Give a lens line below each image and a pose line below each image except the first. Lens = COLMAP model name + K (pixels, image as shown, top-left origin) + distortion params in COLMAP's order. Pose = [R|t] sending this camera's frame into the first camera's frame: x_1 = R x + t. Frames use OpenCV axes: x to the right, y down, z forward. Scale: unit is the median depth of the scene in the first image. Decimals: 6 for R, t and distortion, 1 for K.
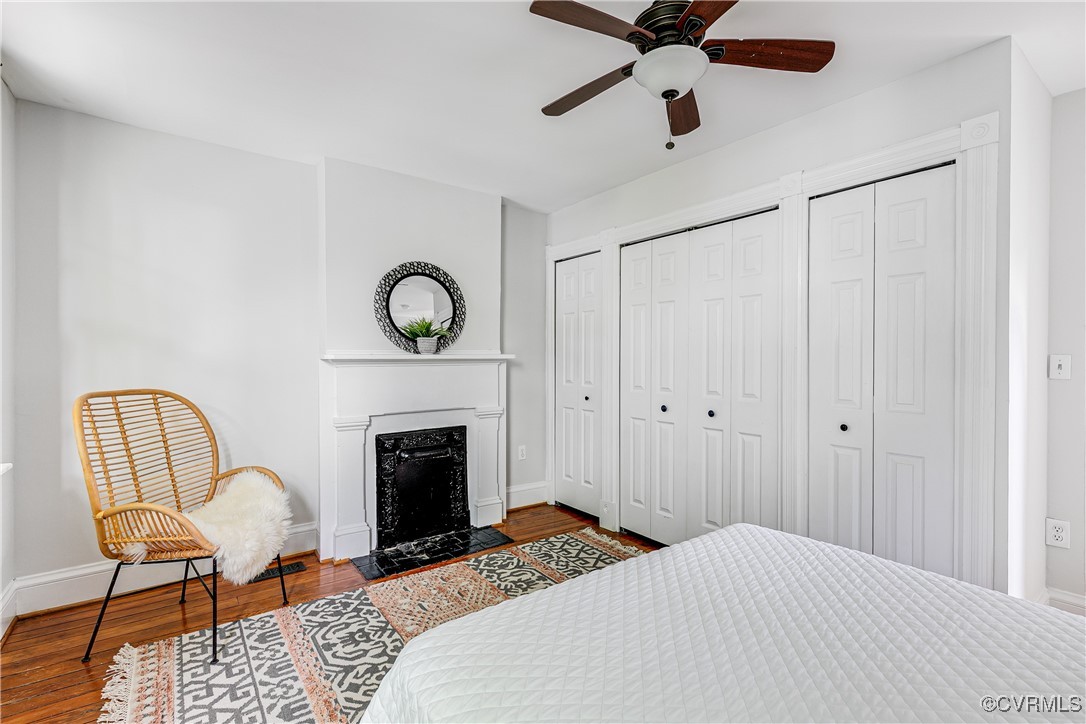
lens RADIAL K [[502.9, 0, 540.7], [0, 502.9, 363.9], [0, 0, 1]] dist [0.005787, -0.000689]
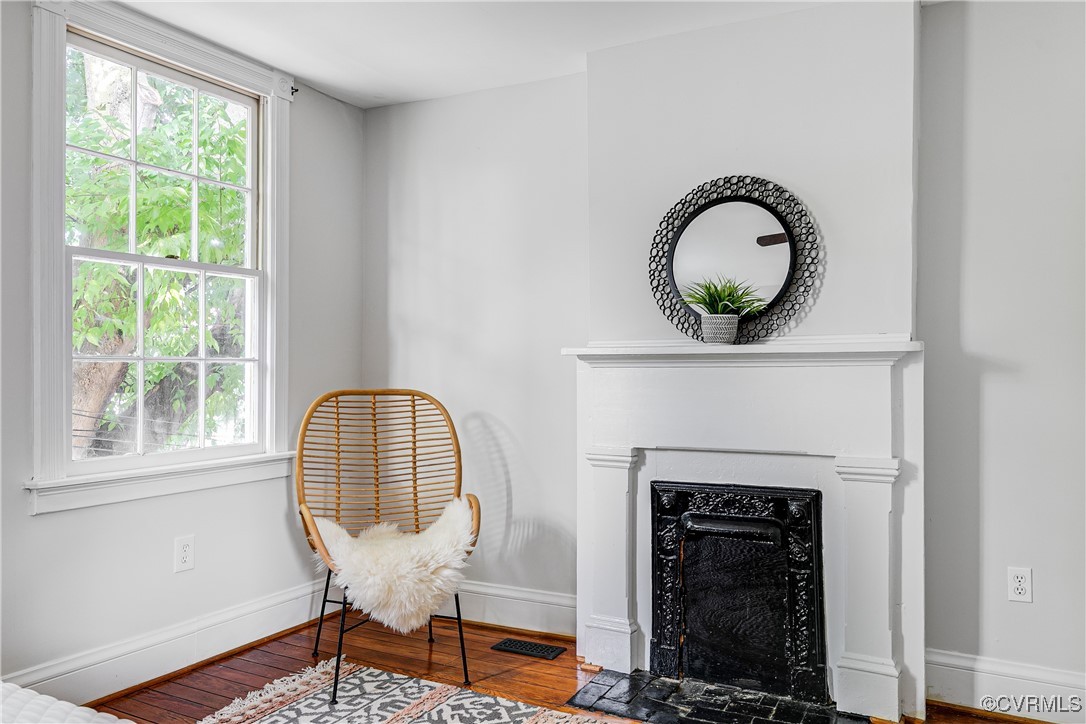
lens RADIAL K [[838.8, 0, 543.0], [0, 838.8, 362.0], [0, 0, 1]] dist [0.002503, 0.004918]
pose [[0.423757, -0.000289, -0.905776, 0.523592], [-0.008796, 0.999951, -0.004435, 0.004358], [0.905733, 0.009847, 0.423734, 0.453899]]
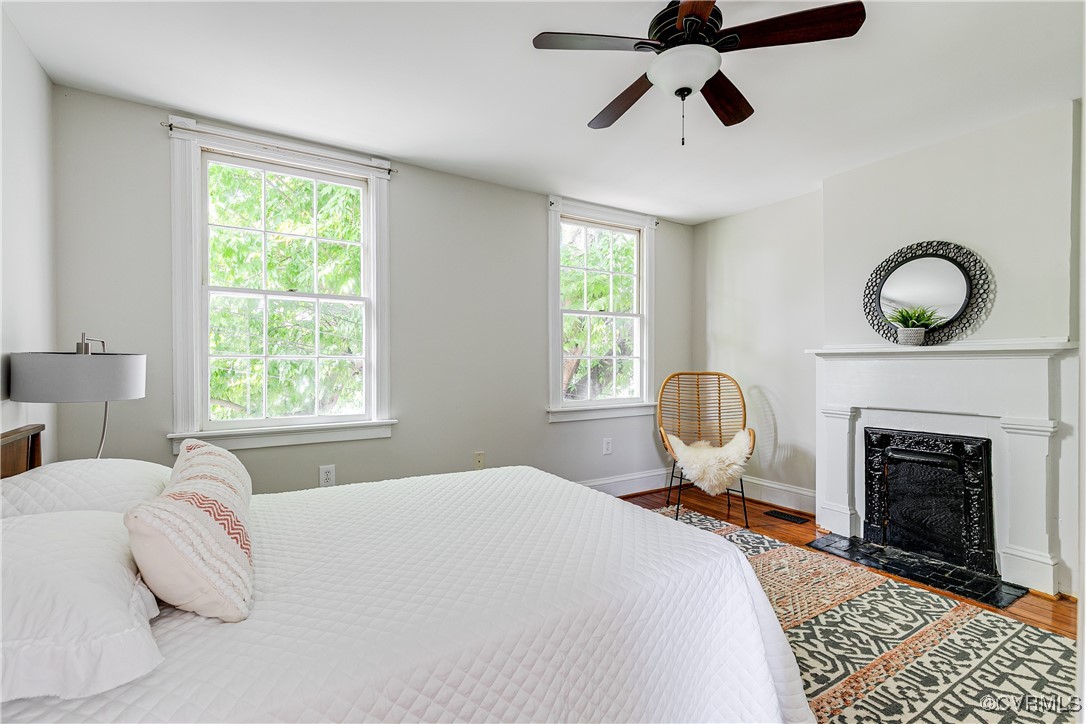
lens RADIAL K [[486.2, 0, 537.4], [0, 486.2, 364.7], [0, 0, 1]] dist [0.001094, -0.000376]
pose [[-0.096072, 0.012421, -0.995297, 0.713400], [-0.003421, 0.999912, 0.012809, 0.003970], [0.995368, 0.004636, -0.096021, 0.430925]]
